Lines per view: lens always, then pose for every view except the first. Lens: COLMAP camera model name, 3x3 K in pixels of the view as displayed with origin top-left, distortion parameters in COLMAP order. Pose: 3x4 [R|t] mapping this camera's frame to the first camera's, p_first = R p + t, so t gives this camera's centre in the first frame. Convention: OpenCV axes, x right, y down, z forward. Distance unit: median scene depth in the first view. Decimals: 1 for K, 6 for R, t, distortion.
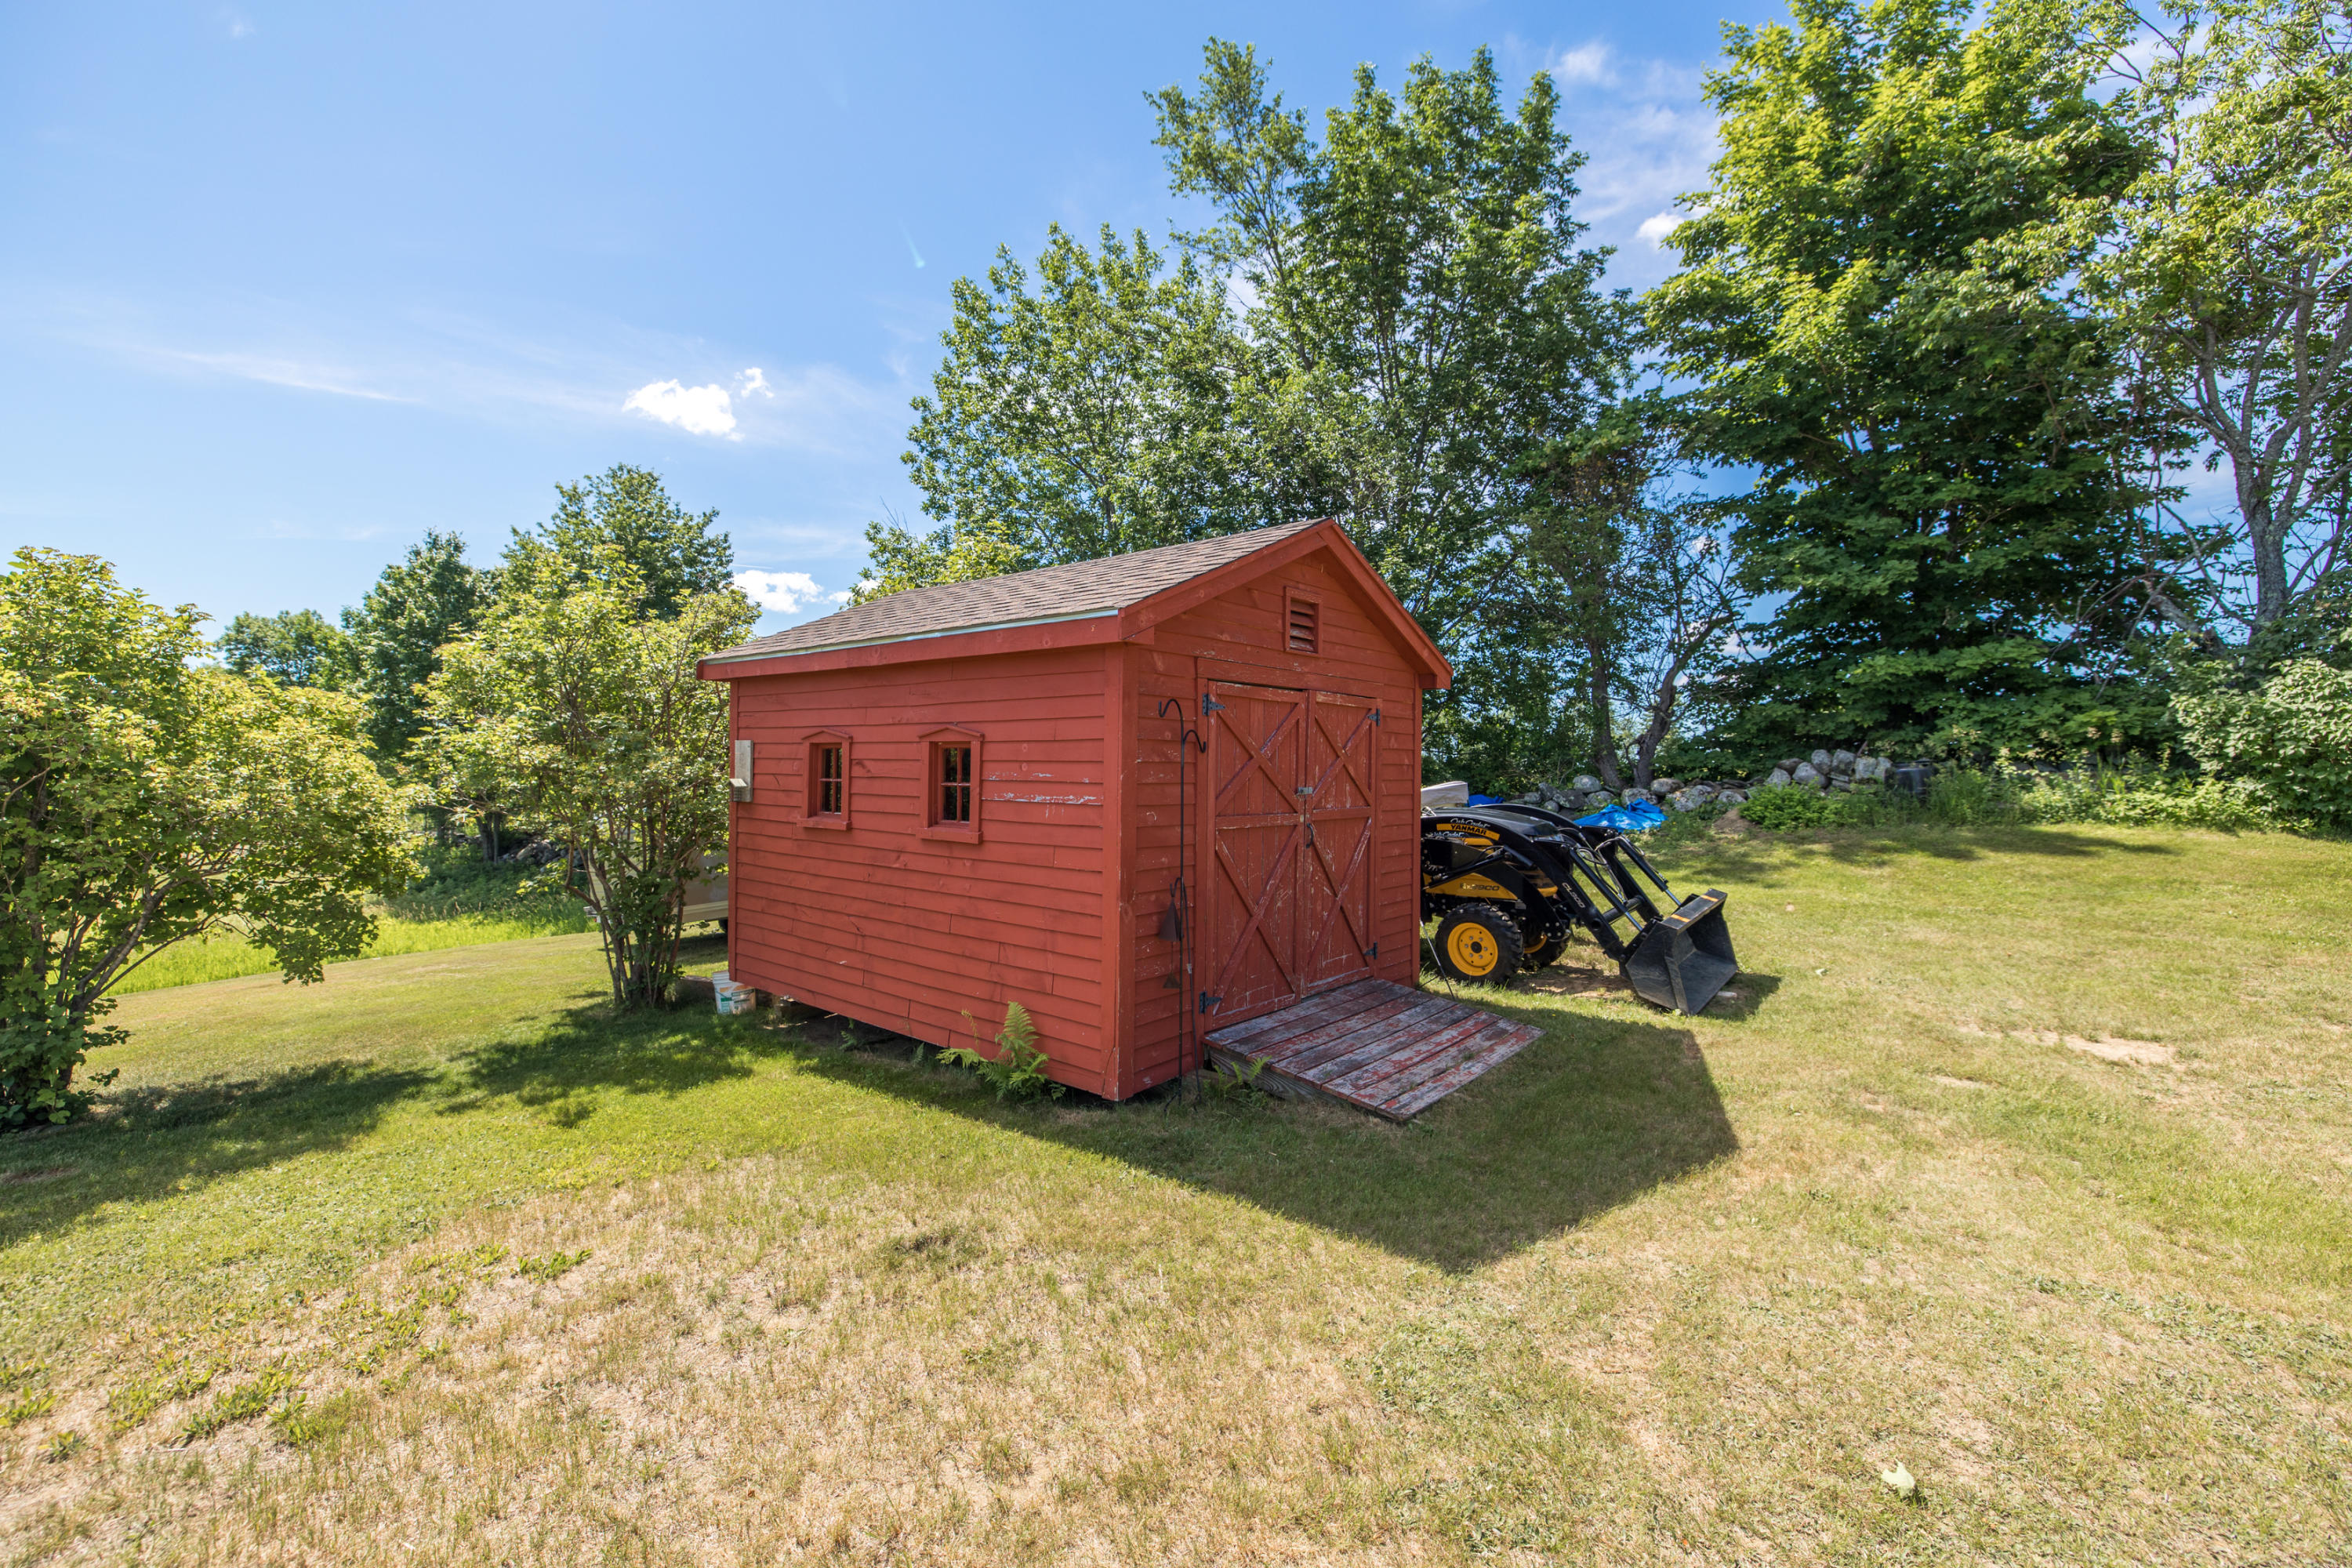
lens RADIAL K [[998.9, 0, 1181.8], [0, 998.9, 770.4], [0, 0, 1]] dist [0.002205, 0.000101]
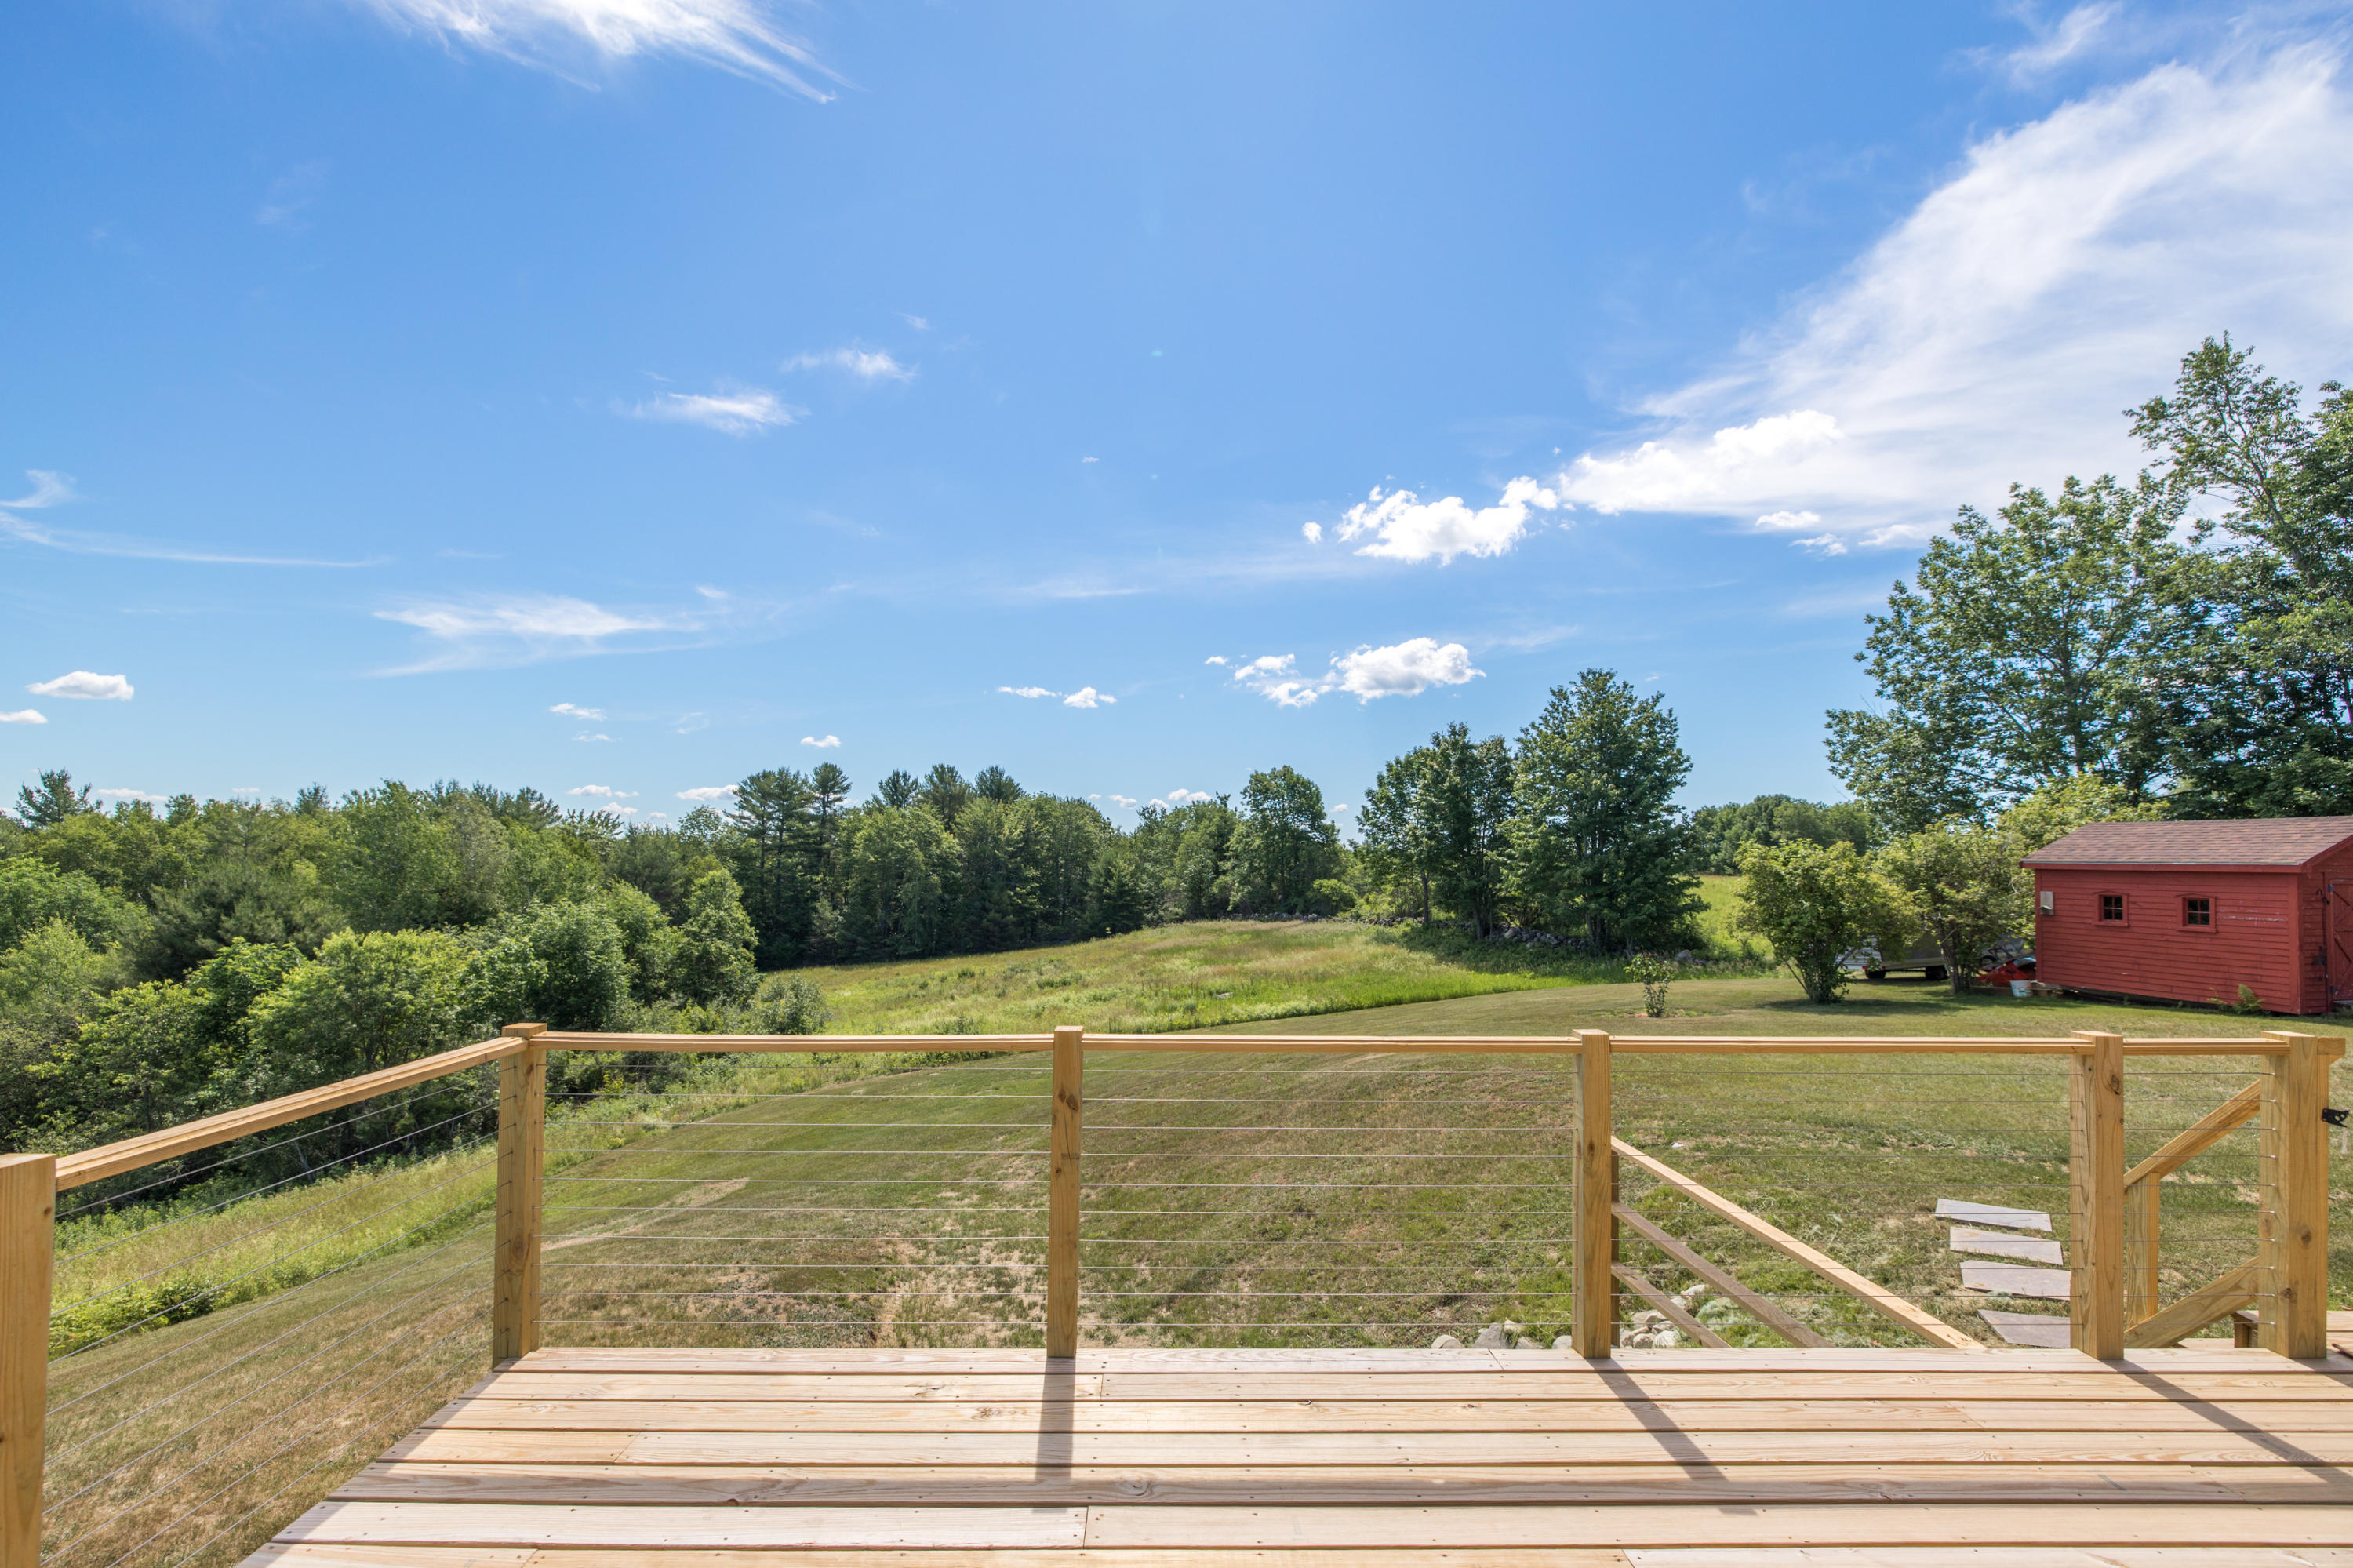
lens RADIAL K [[1043.3, 0, 1174.6], [0, 1043.3, 838.6], [0, 0, 1]] dist [0.001321, 0.000455]
pose [[0.794655, -0.020578, -0.606713, -0.209242], [0.005807, 0.999637, -0.026299, -0.039076], [0.607034, 0.017376, 0.794486, -0.916508]]
